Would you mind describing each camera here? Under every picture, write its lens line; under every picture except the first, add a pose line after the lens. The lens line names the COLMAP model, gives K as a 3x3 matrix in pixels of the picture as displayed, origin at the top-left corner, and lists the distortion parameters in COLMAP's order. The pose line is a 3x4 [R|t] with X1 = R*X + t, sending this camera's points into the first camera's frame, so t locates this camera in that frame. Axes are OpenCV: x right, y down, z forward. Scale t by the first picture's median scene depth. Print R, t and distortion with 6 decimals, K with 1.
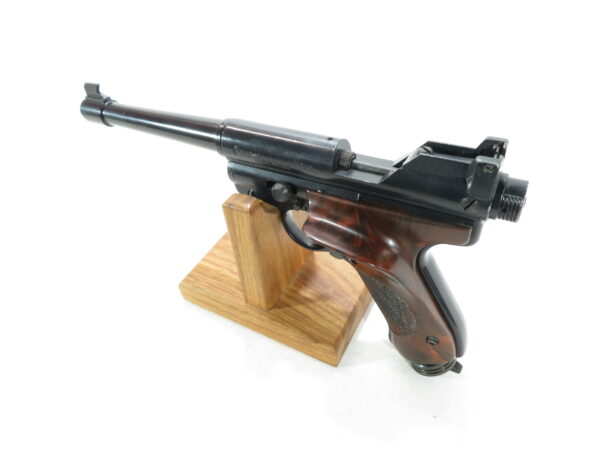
lens RADIAL K [[445.7, 0, 300.0], [0, 445.7, 225.0], [0, 0, 1]] dist [0.000611, 0.000302]
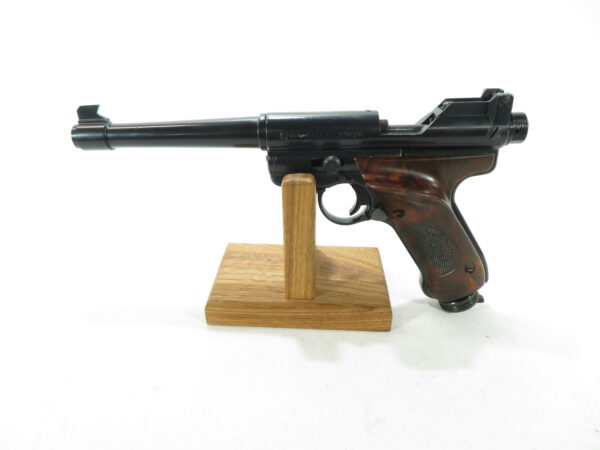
lens RADIAL K [[445.7, 0, 300.0], [0, 445.7, 225.0], [0, 0, 1]] dist [0.000611, 0.000302]
pose [[0.894708, -0.157659, 0.417901, -0.518439], [0.251969, 0.950698, -0.180792, 0.216638], [-0.368794, 0.267054, 0.890322, 0.060450]]
